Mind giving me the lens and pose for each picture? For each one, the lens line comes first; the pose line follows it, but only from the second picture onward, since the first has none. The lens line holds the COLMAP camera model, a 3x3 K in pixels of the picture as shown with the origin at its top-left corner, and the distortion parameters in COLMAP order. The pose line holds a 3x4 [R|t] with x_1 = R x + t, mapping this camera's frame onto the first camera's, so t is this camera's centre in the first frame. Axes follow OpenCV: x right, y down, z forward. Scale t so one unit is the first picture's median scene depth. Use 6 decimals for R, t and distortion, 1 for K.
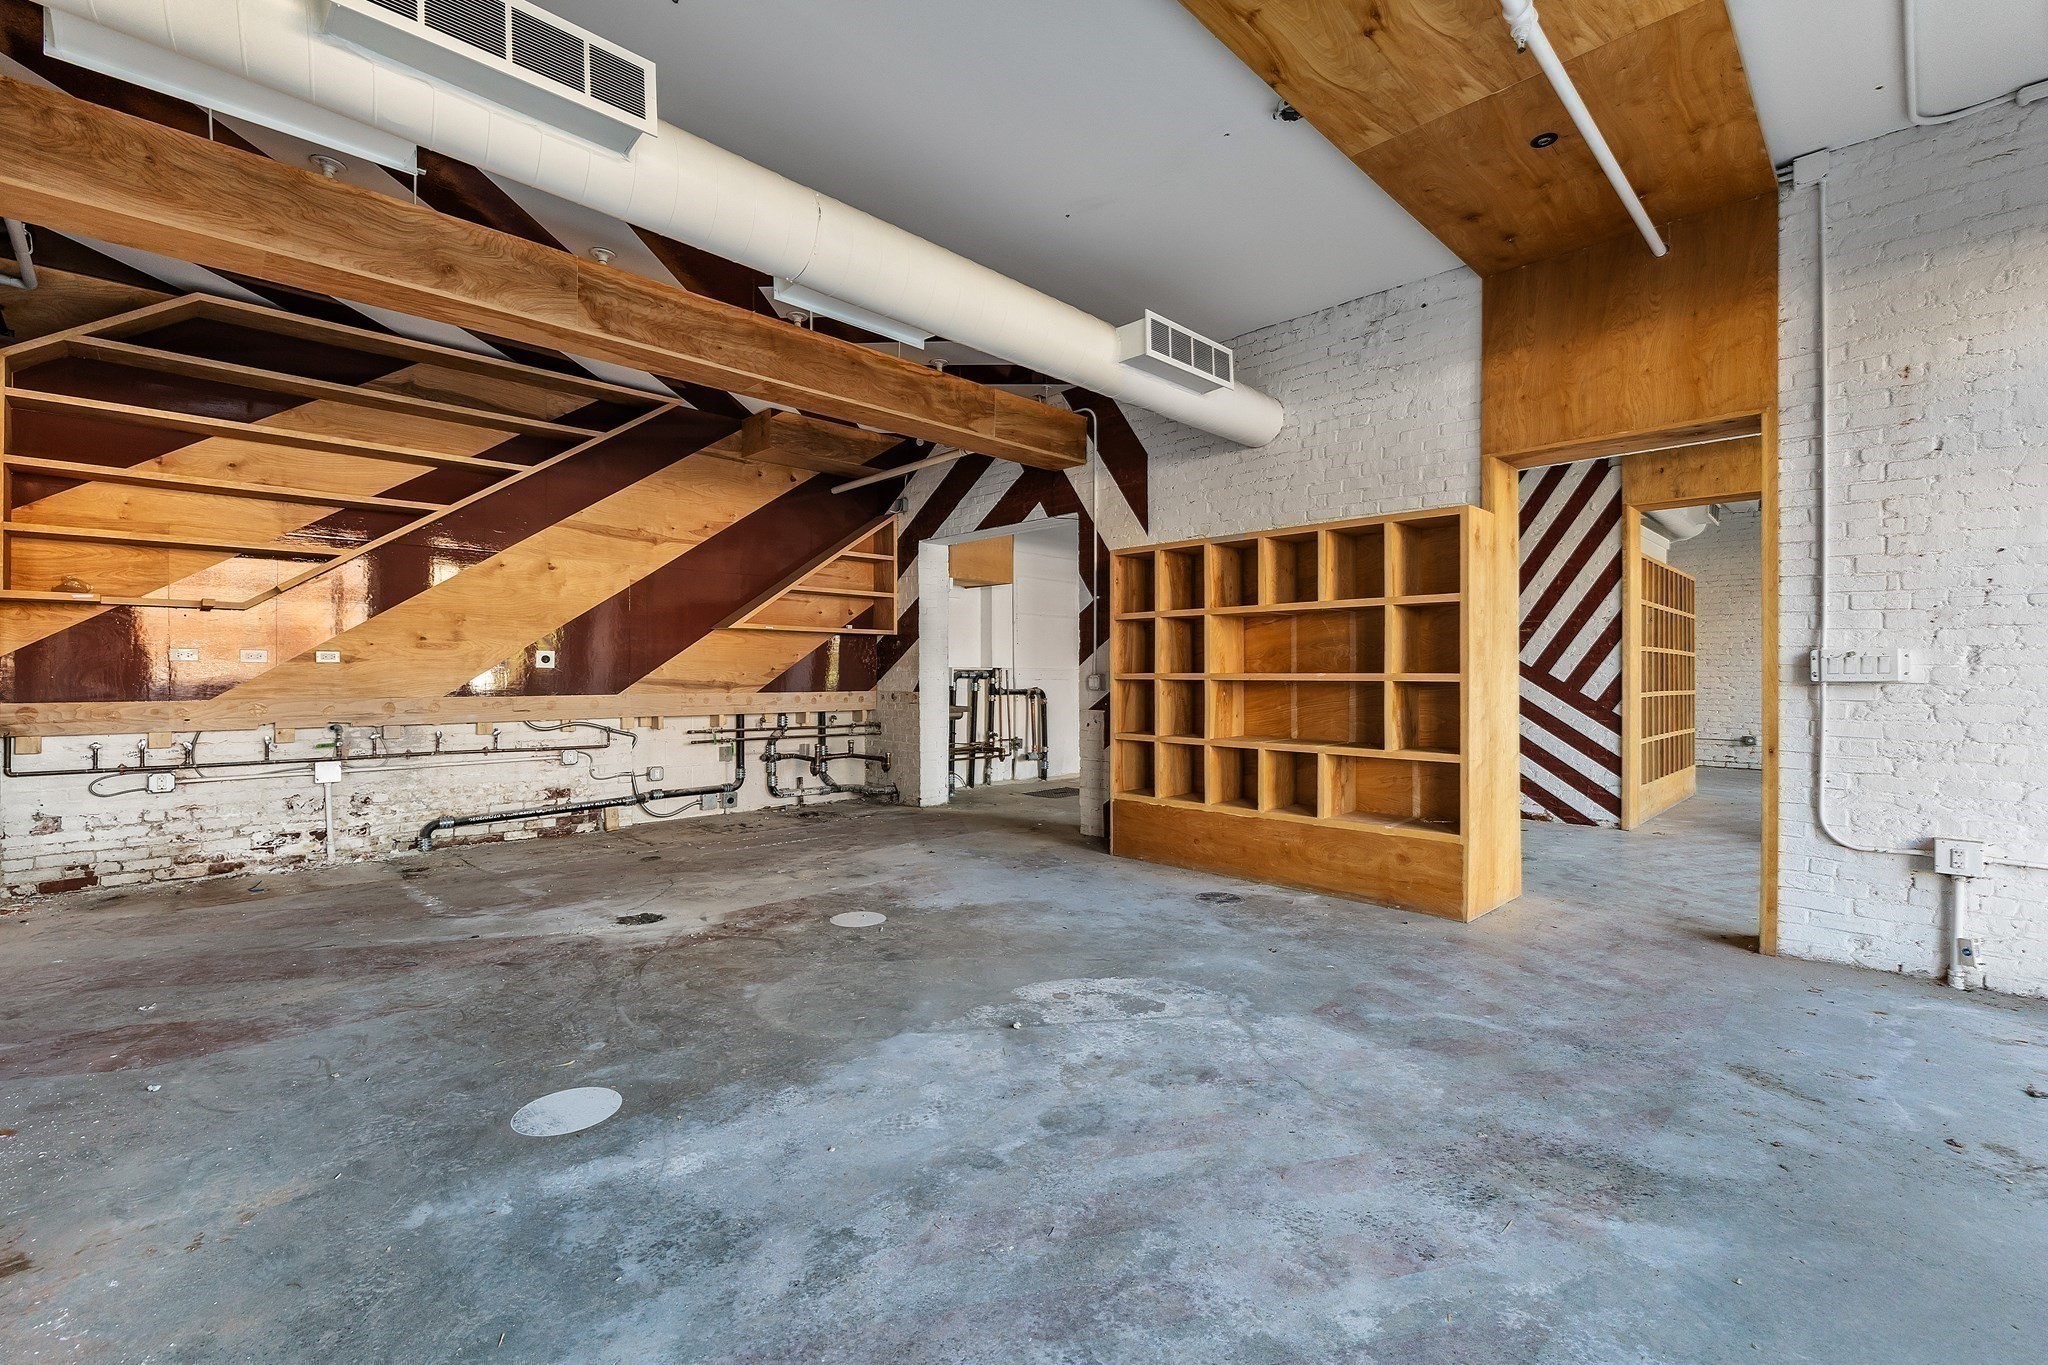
lens RADIAL K [[879.0, 0, 1026.4], [0, 879.0, 677.7], [0, 0, 1]] dist [0.000374, 0.000116]
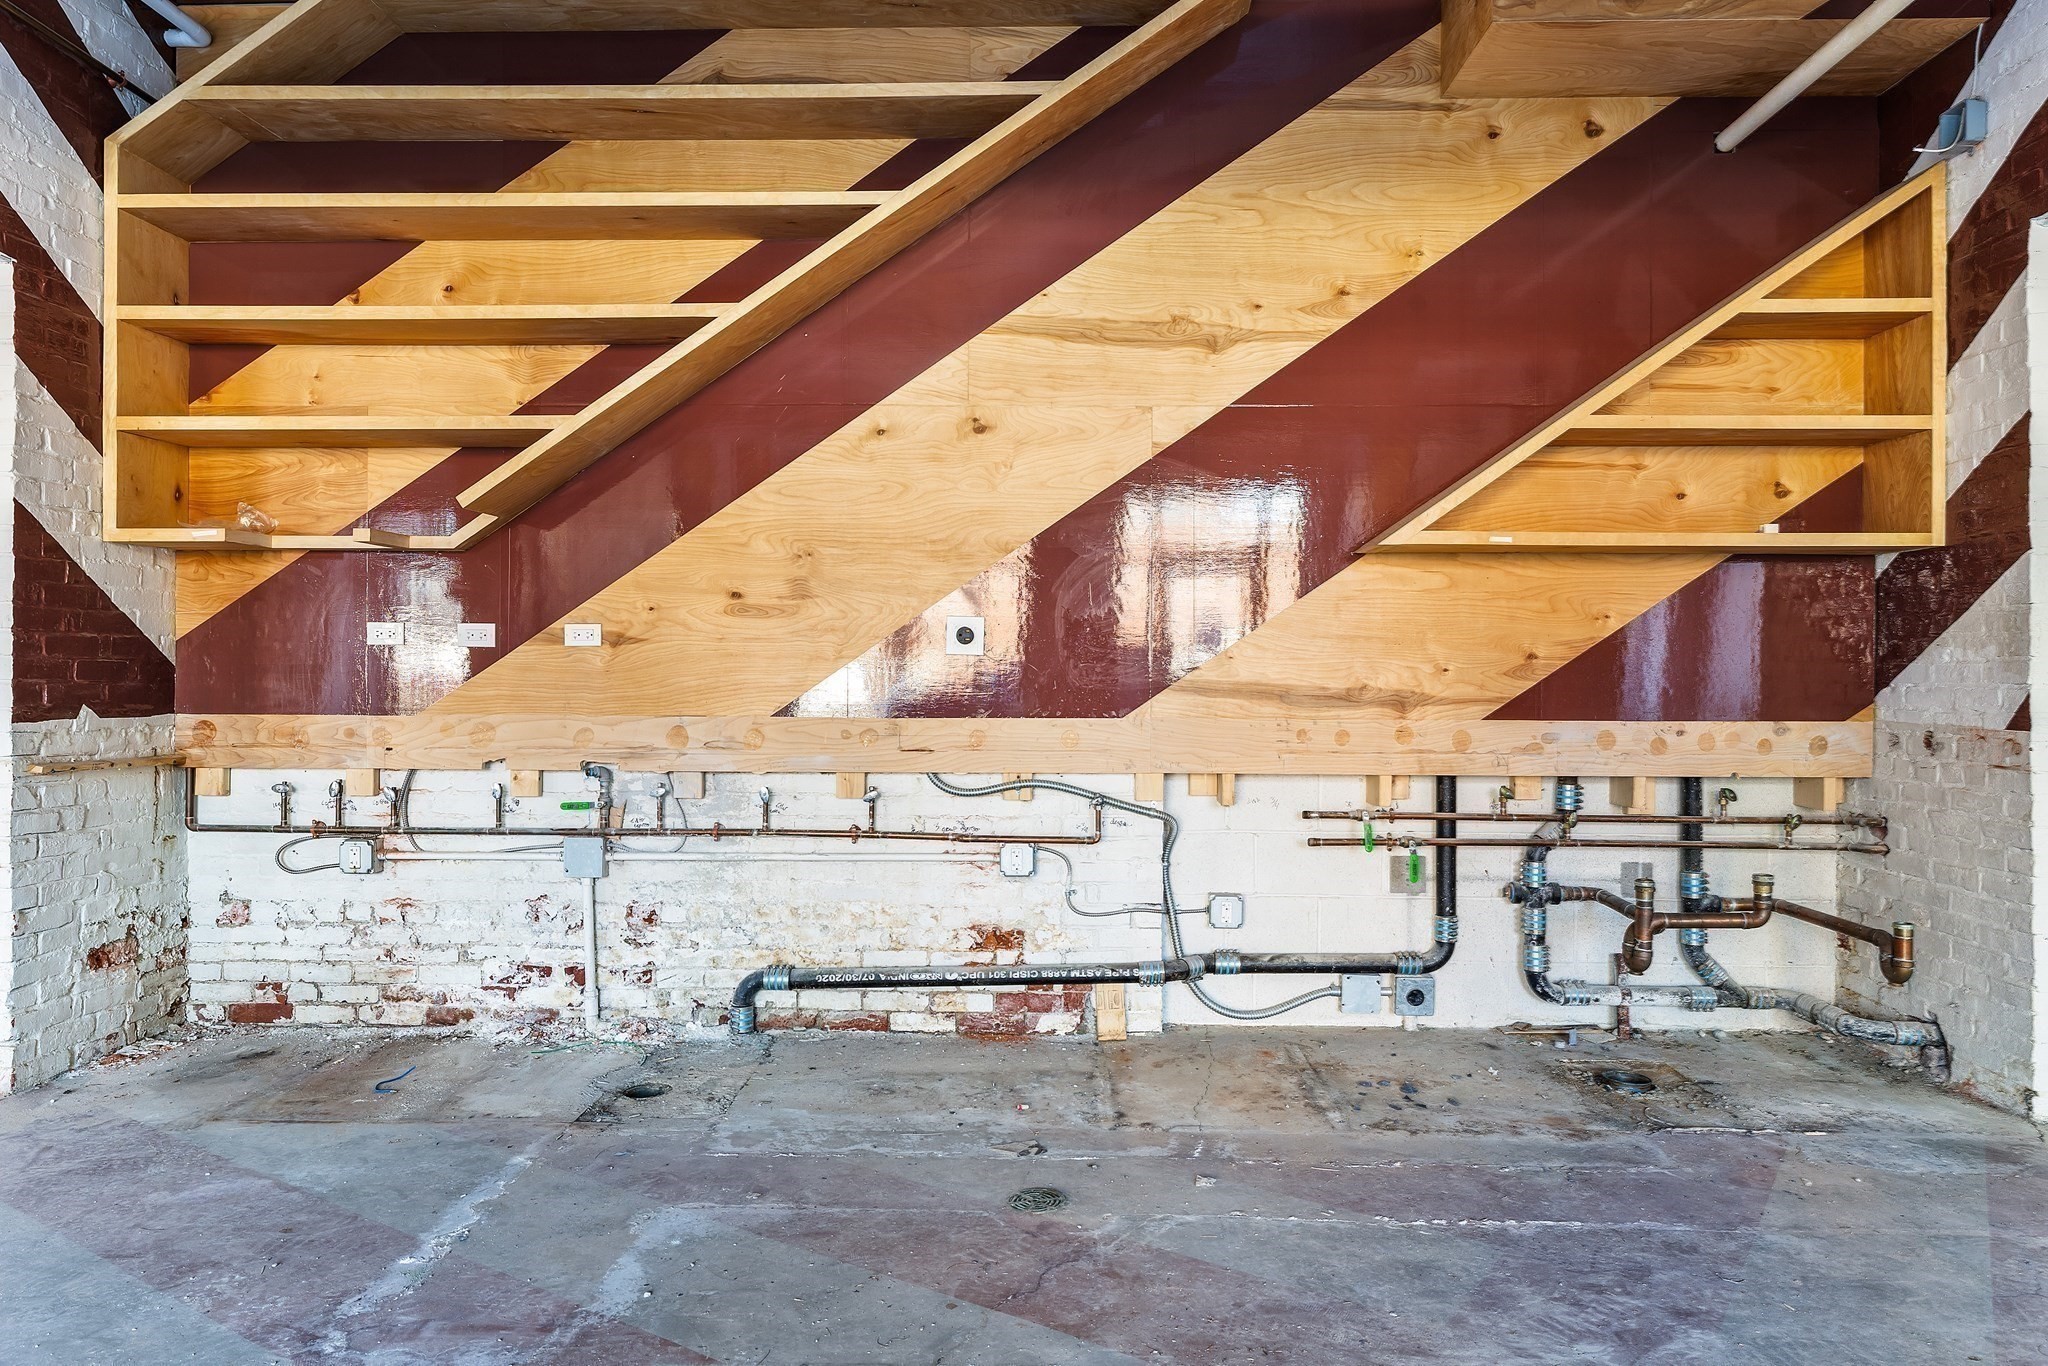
lens RADIAL K [[1266.8, 0, 1024.0], [0, 1266.8, 683.0], [0, 0, 1]] dist [0.003880, -0.017330]
pose [[0.694986, 0.001473, -0.719021, -0.066986], [-0.005212, 0.999982, -0.002989, 0.004782], [0.719004, 0.005825, 0.694981, 0.582494]]
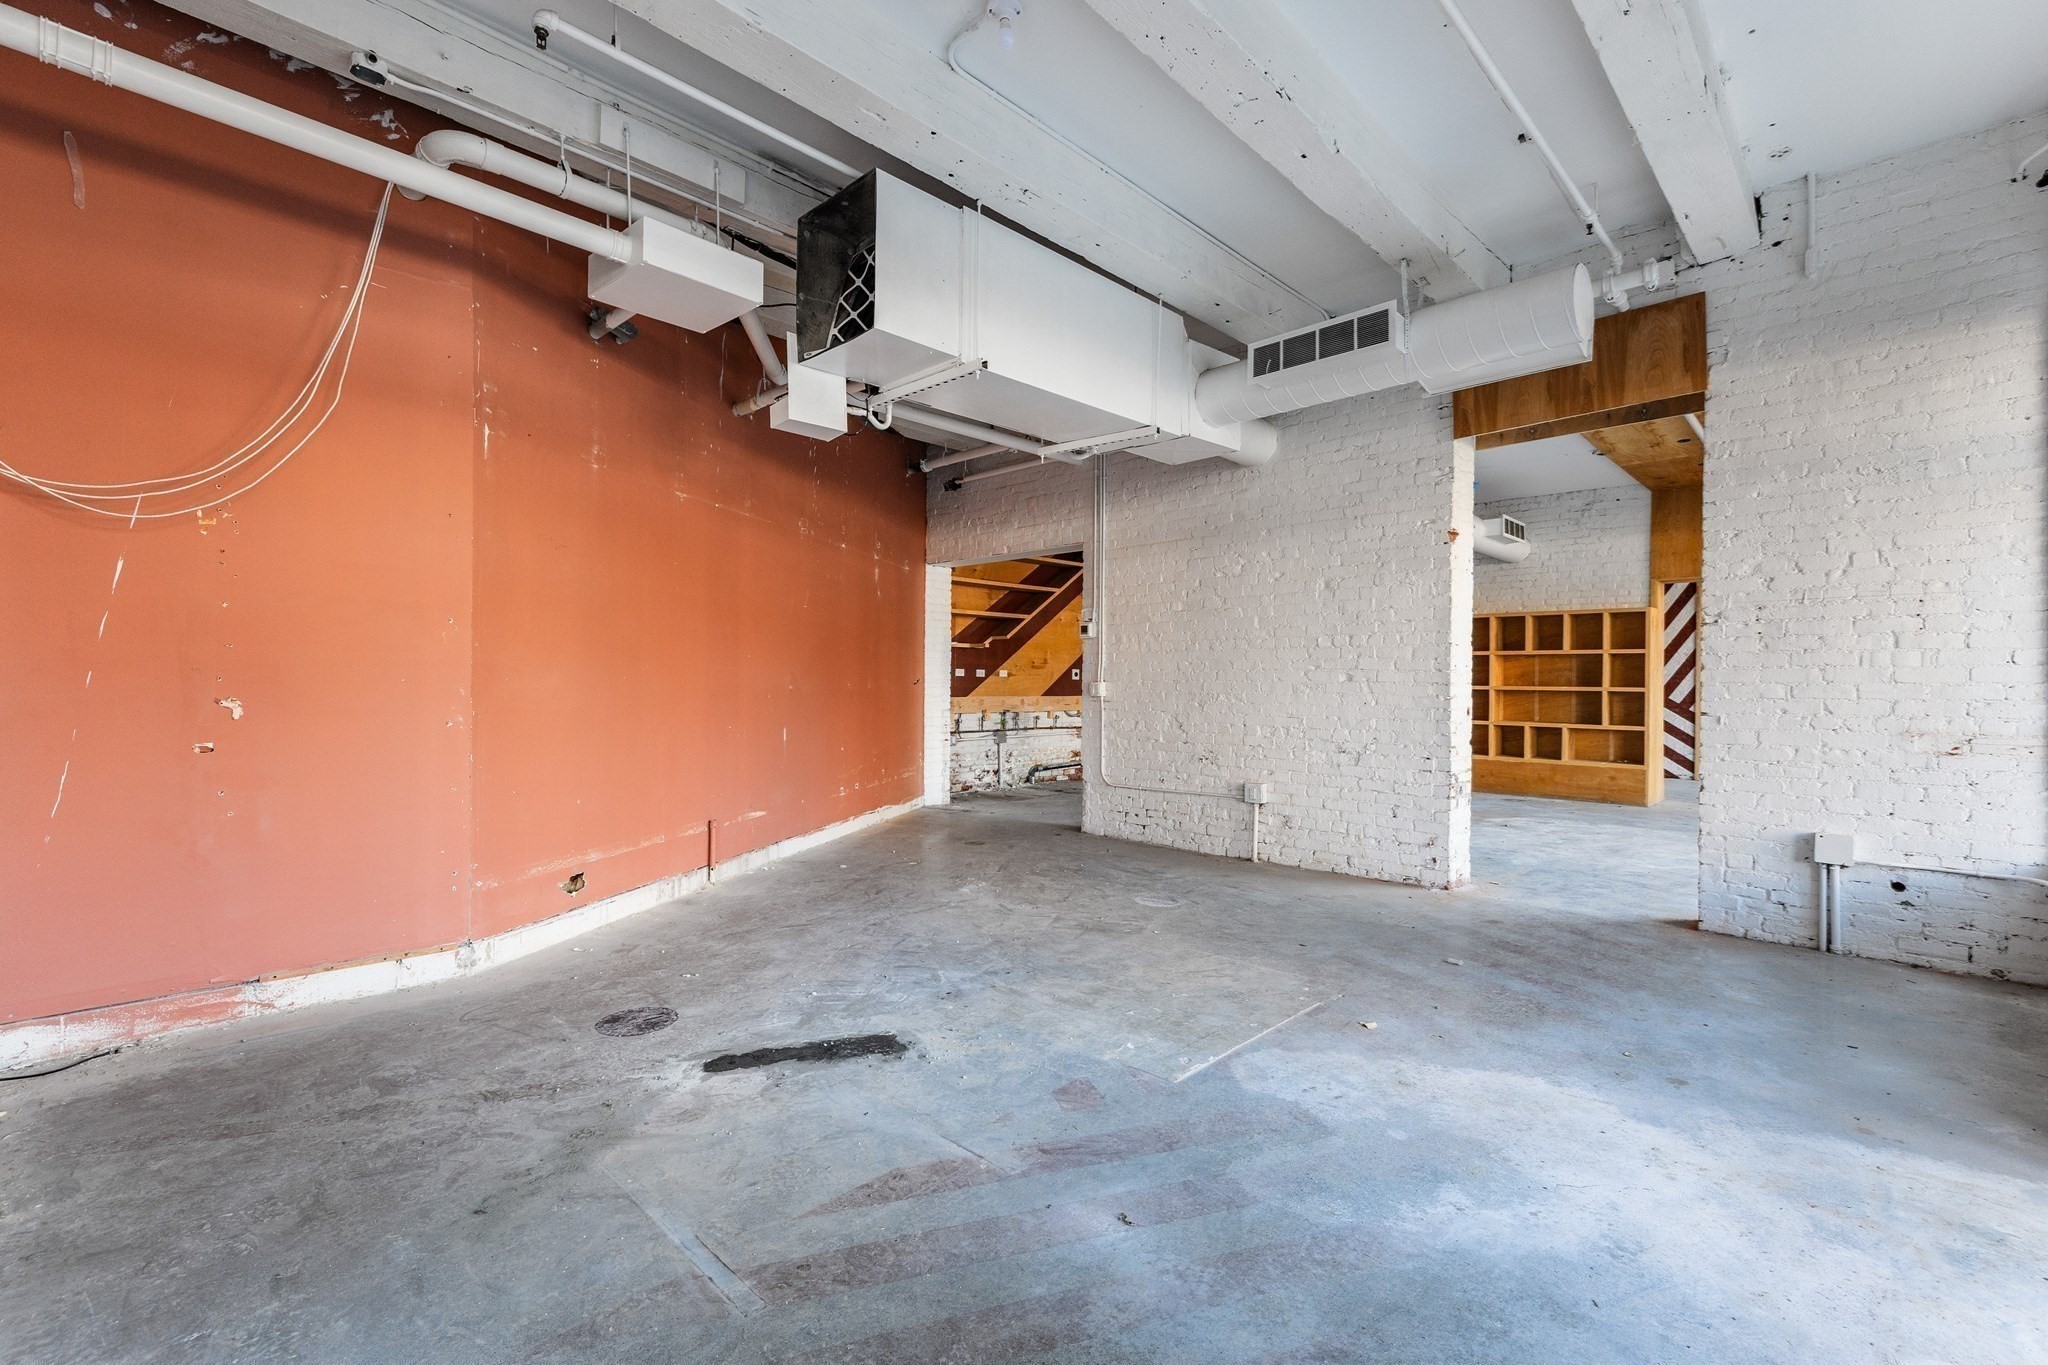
lens RADIAL K [[881.2, 0, 1033.1], [0, 881.2, 687.6], [0, 0, 1]] dist [0.001057, 0.000249]
pose [[0.999861, 0.006134, 0.015505, -0.663088], [-0.006218, 0.999966, 0.005374, -0.004987], [-0.015472, -0.005470, 0.999865, -0.715258]]
